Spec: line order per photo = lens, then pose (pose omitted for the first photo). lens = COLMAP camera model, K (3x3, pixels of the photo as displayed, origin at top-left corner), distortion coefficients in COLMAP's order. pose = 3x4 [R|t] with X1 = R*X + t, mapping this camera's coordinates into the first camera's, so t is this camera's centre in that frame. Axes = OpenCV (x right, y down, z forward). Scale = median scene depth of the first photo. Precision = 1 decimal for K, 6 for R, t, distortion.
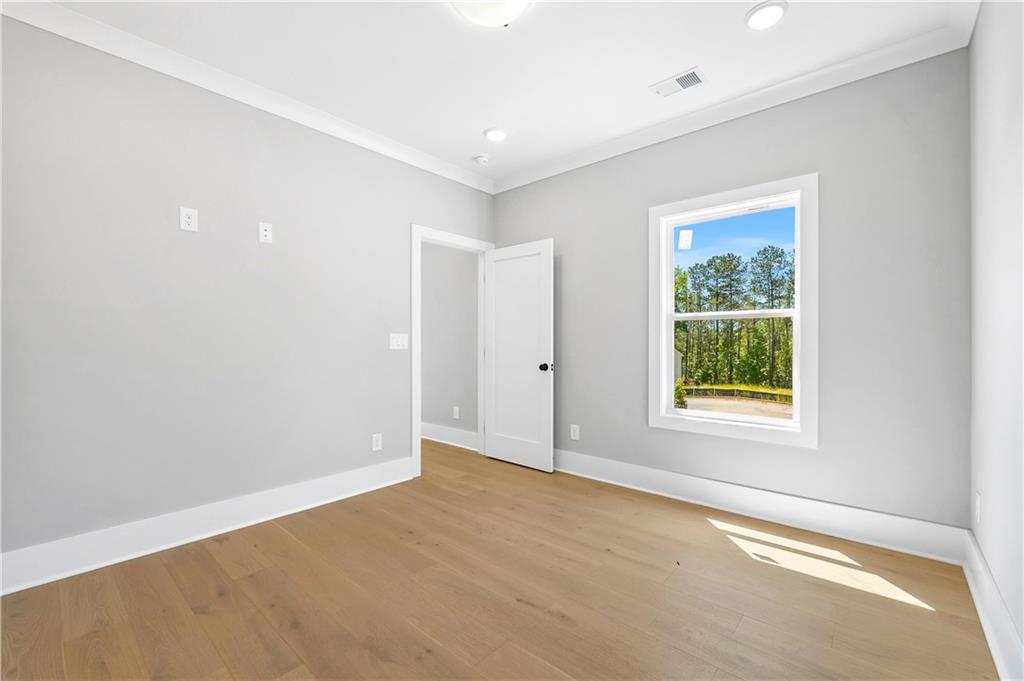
lens RADIAL K [[427.7, 0, 514.6], [0, 427.7, 343.1], [0, 0, 1]] dist [-0.007273, 0.001076]
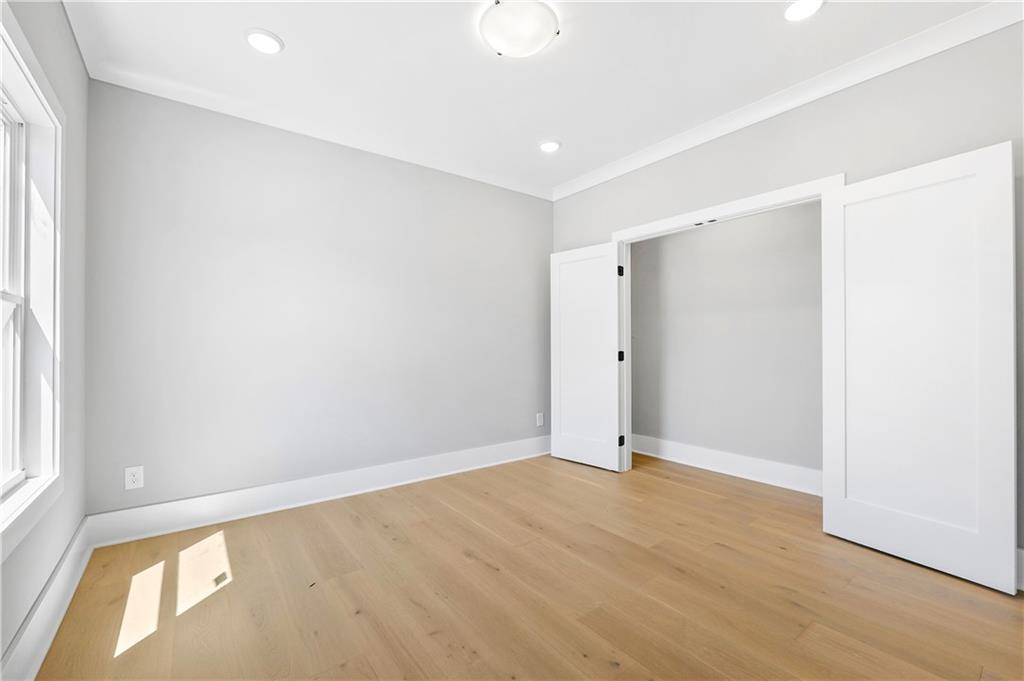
lens RADIAL K [[427.7, 0, 516.3], [0, 427.7, 341.6], [0, 0, 1]] dist [-0.007273, 0.001076]
pose [[-0.978143, 0.005781, 0.207851, -0.250111], [0.005864, 0.999983, -0.000214, -0.006531], [-0.207849, 0.001009, -0.978160, 1.885422]]
